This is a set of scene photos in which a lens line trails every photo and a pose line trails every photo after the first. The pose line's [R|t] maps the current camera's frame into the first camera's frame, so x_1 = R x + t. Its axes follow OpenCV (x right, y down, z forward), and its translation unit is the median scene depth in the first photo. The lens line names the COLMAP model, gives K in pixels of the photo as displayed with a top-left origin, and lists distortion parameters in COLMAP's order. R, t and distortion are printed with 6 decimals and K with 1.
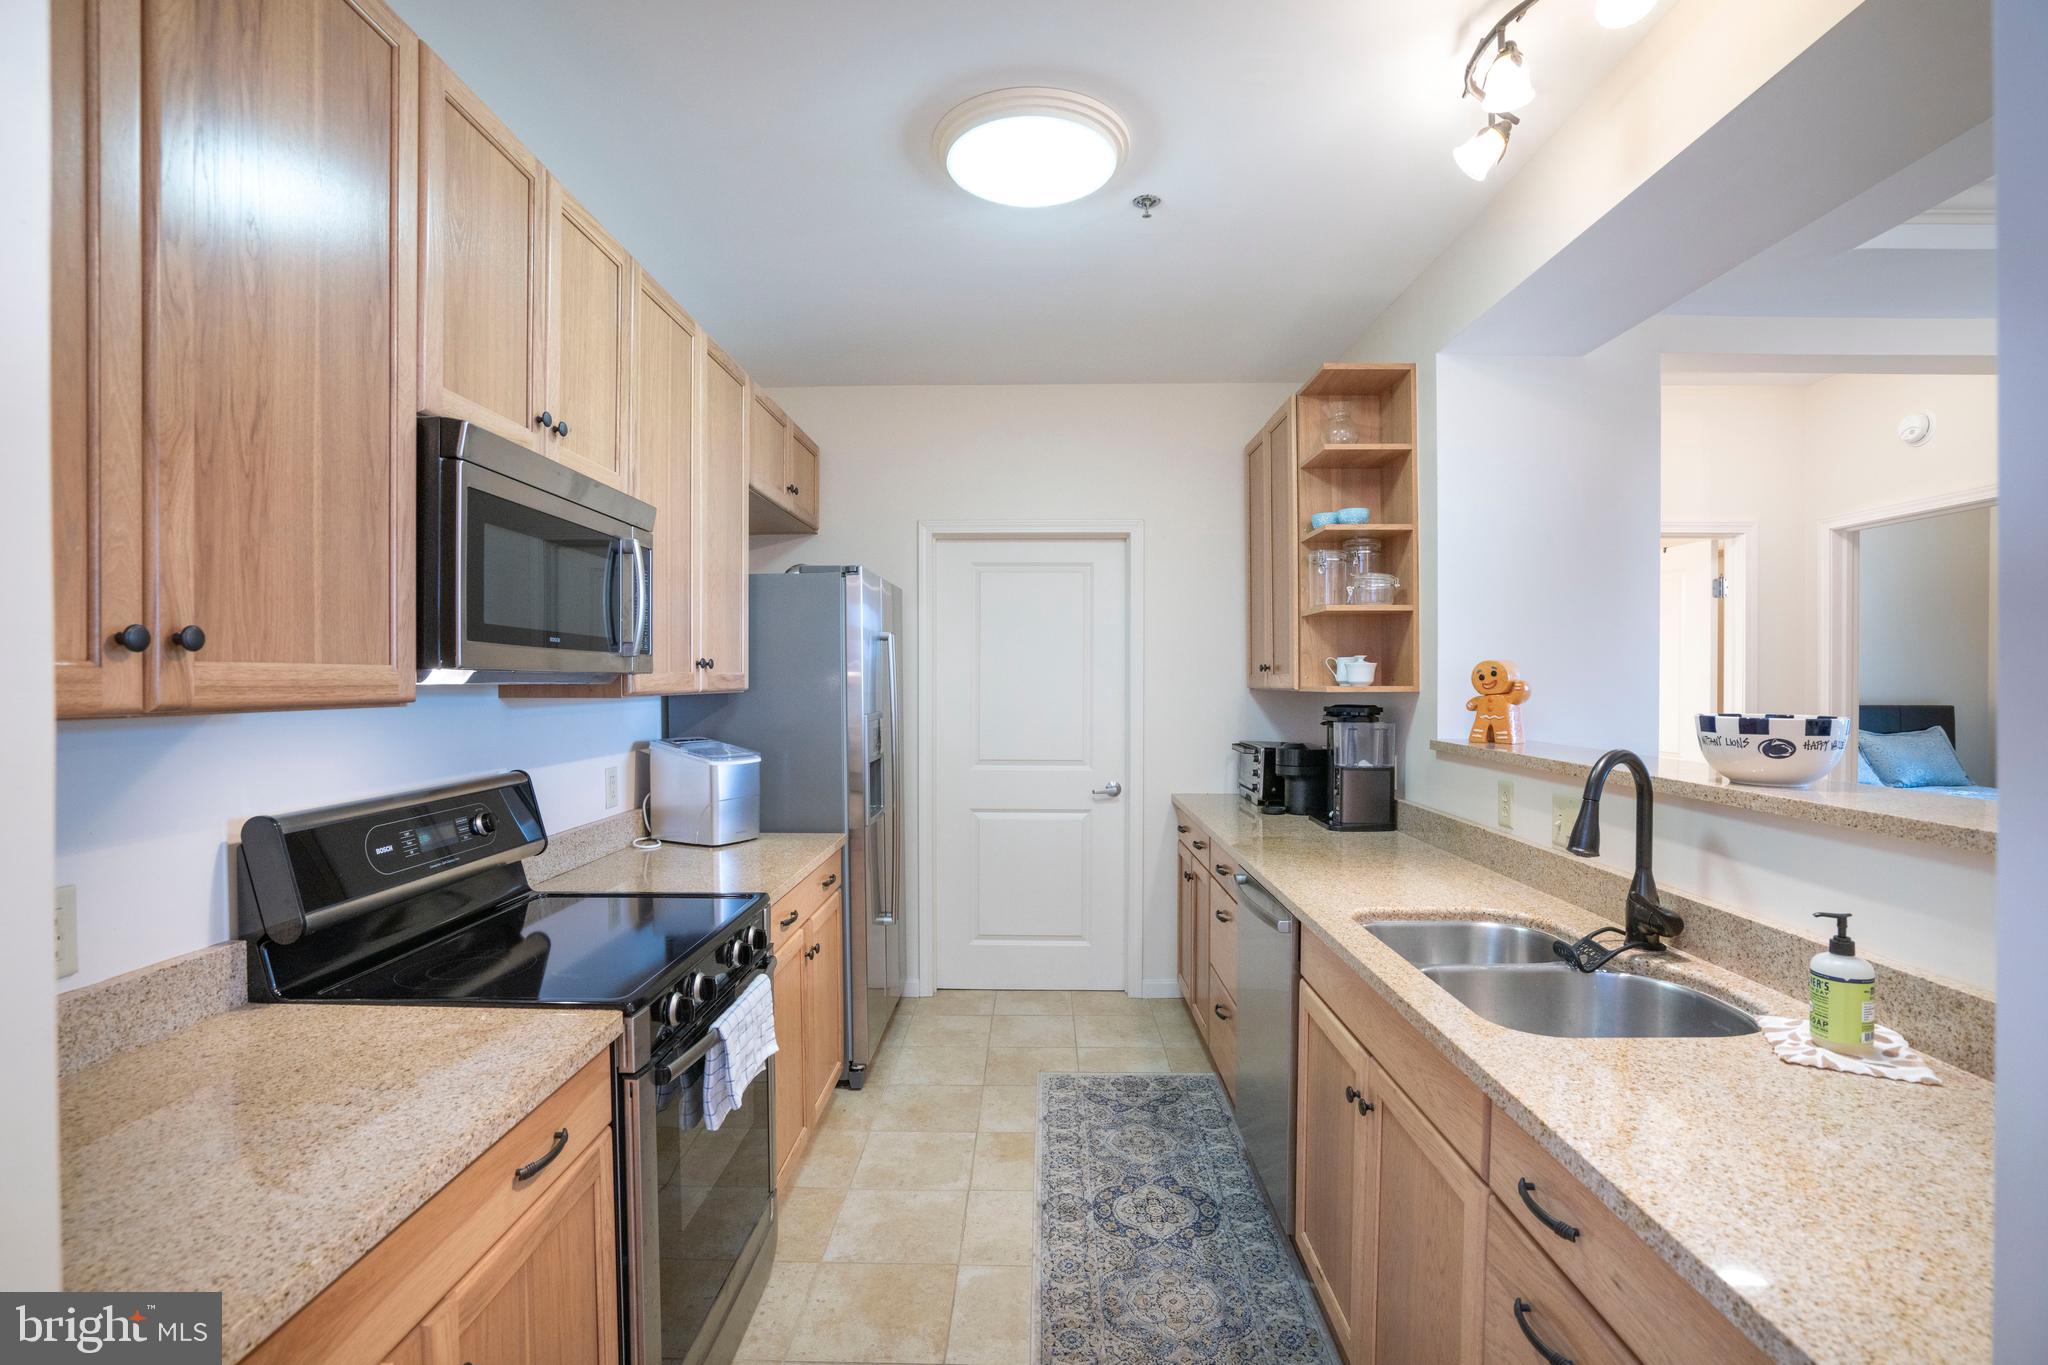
lens RADIAL K [[944.7, 0, 1020.0], [0, 944.7, 688.0], [0, 0, 1]] dist [-0.065713, 0.028074]
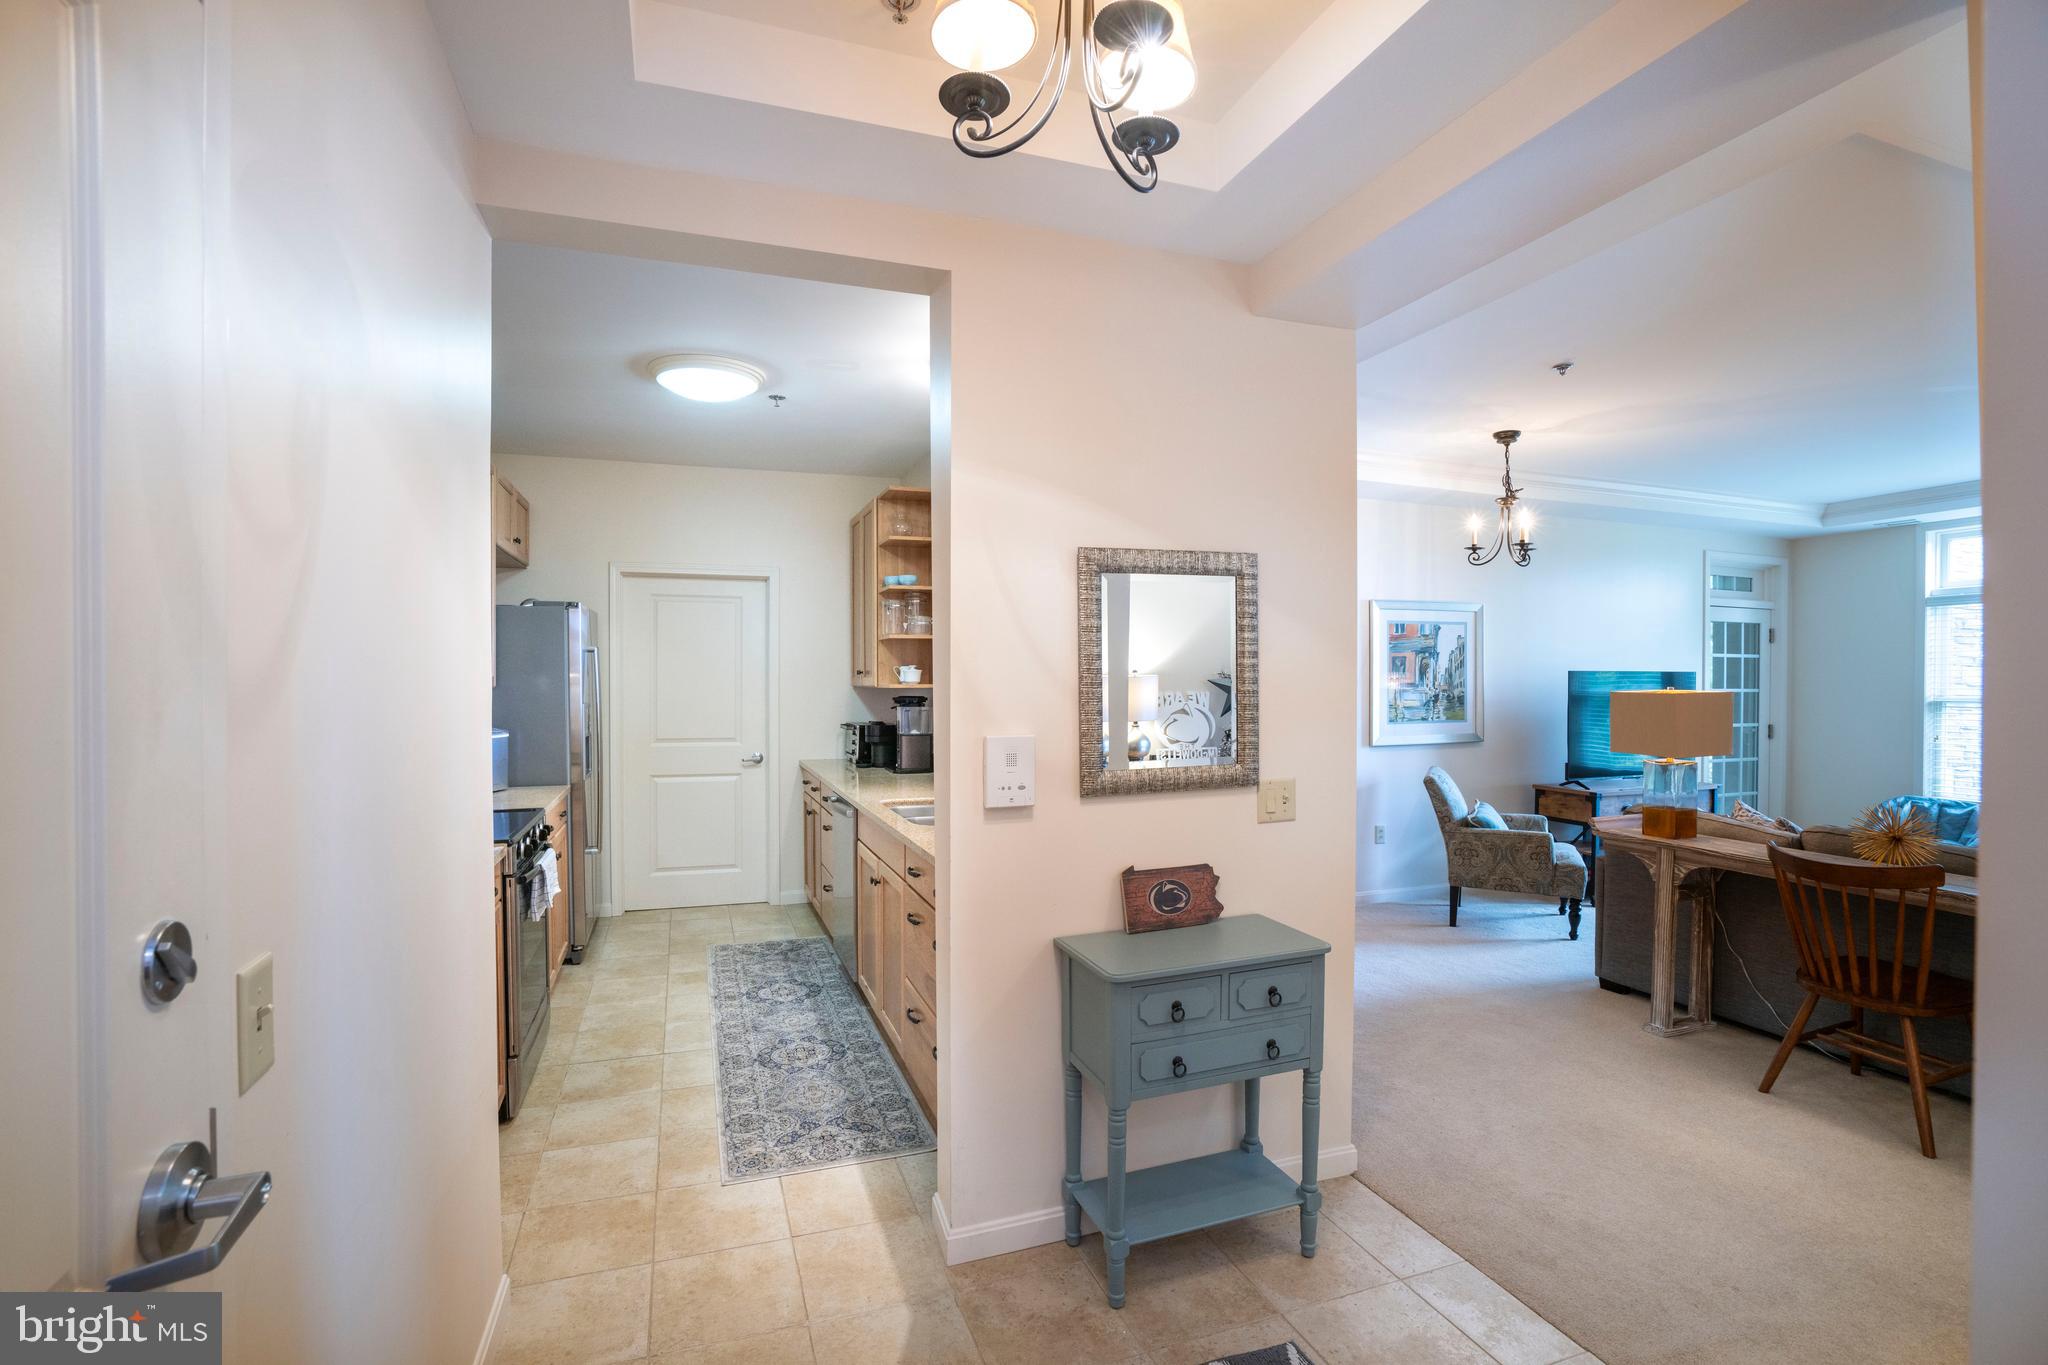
lens RADIAL K [[944.7, 0, 1020.0], [0, 944.7, 688.0], [0, 0, 1]] dist [-0.065713, 0.028074]
pose [[0.934421, -0.002229, 0.356164, -0.053633], [0.002405, 0.999997, -0.000053, 0.005572], [-0.356162, 0.000906, 0.934424, -0.700039]]
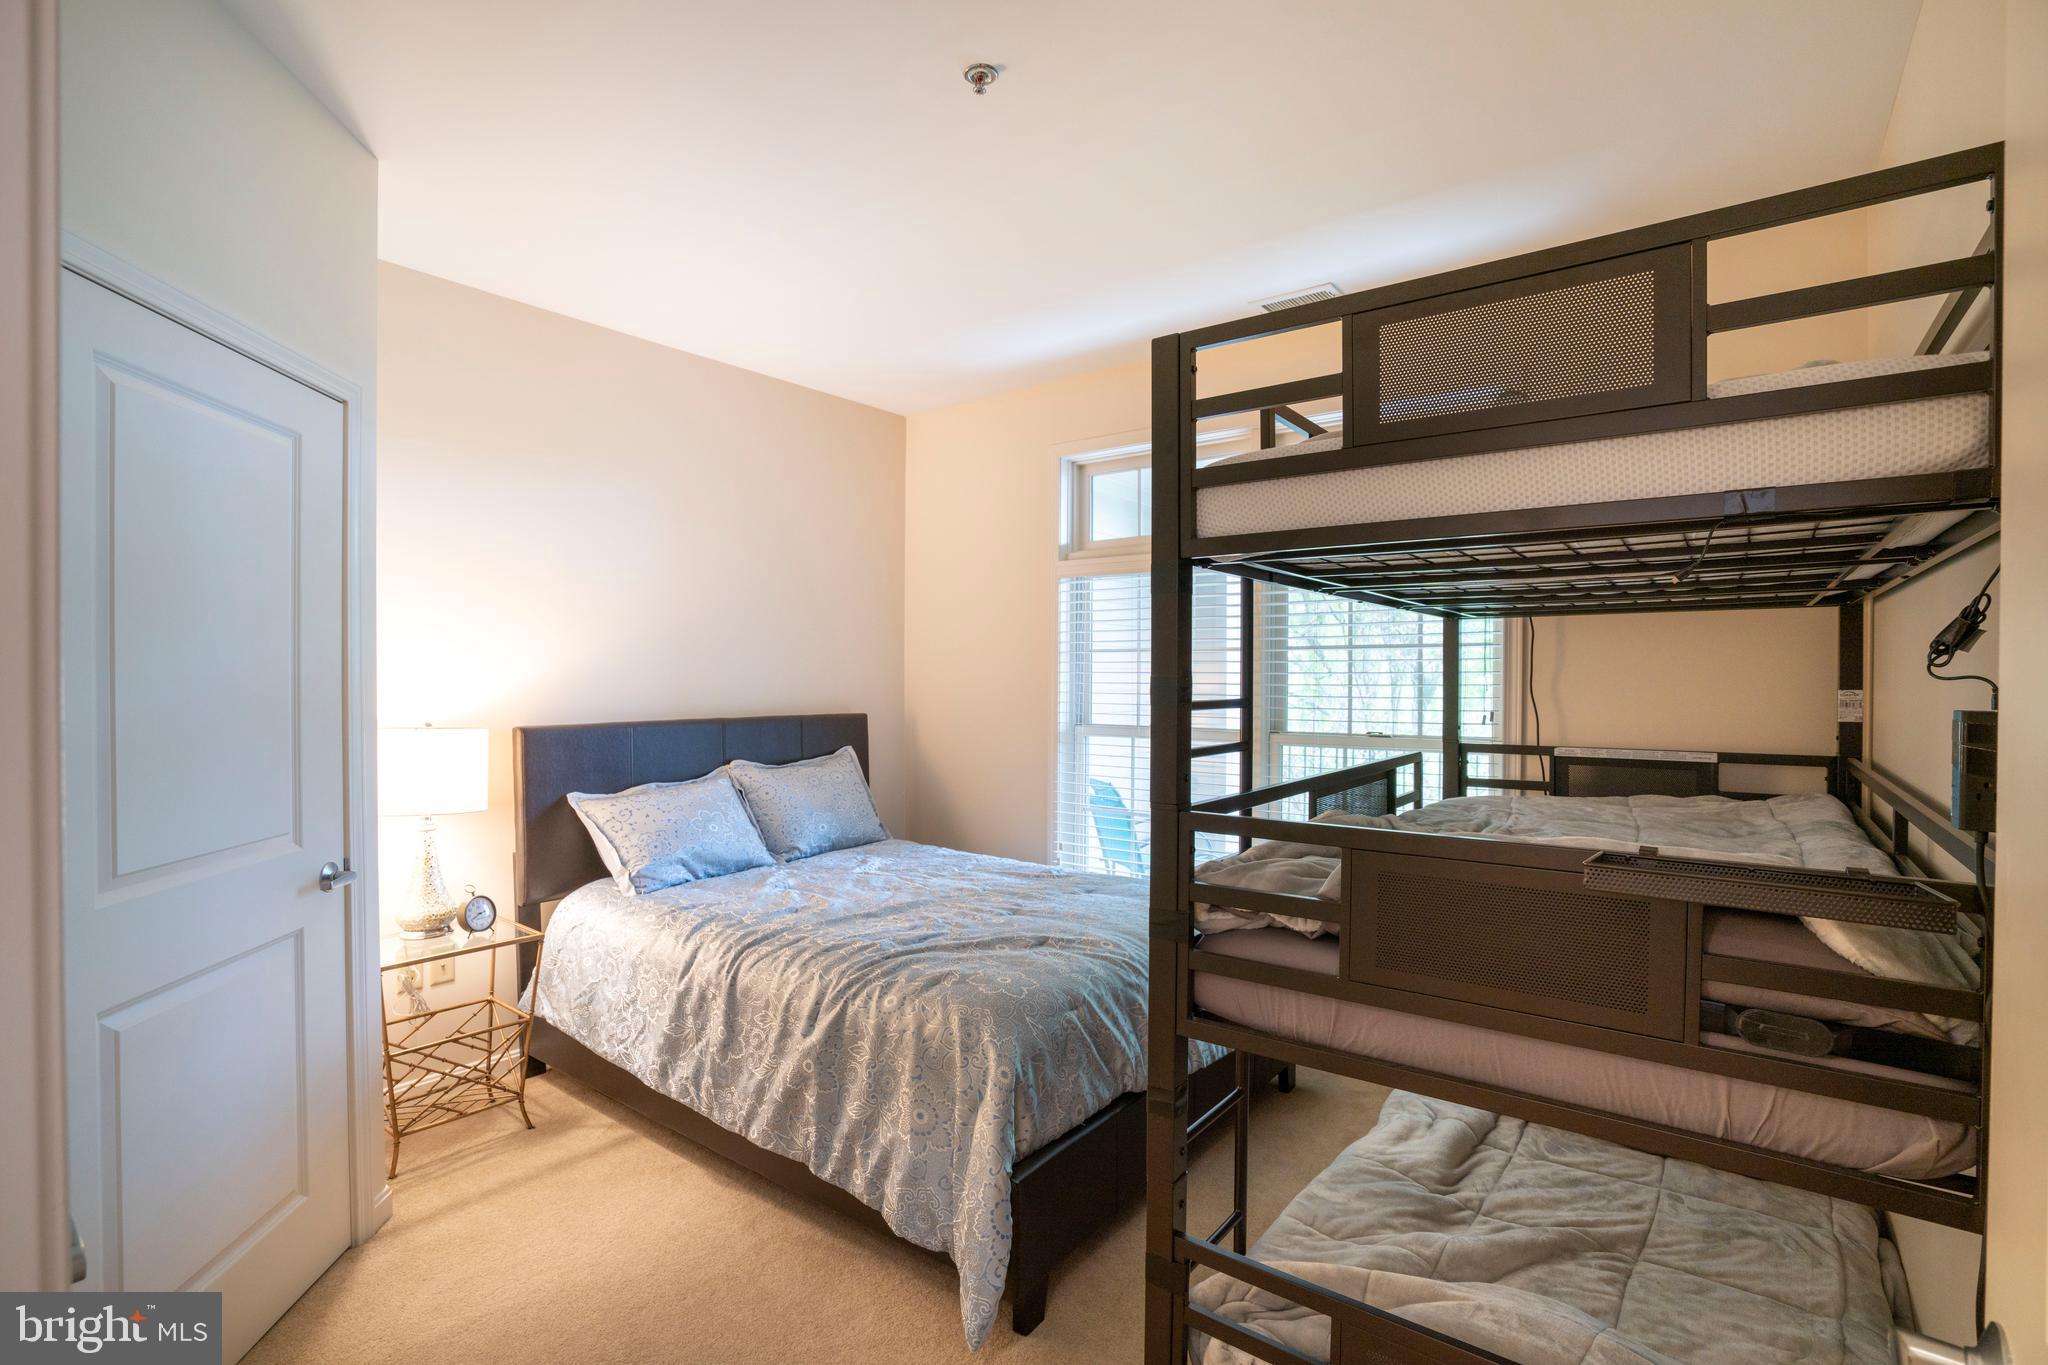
lens RADIAL K [[944.7, 0, 1020.0], [0, 944.7, 688.0], [0, 0, 1]] dist [-0.065713, 0.028074]
pose [[0.595647, -0.008161, 0.803205, 1.327666], [0.005336, 0.999967, 0.006203, -0.006302], [-0.803229, 0.000590, 0.595671, 1.225736]]
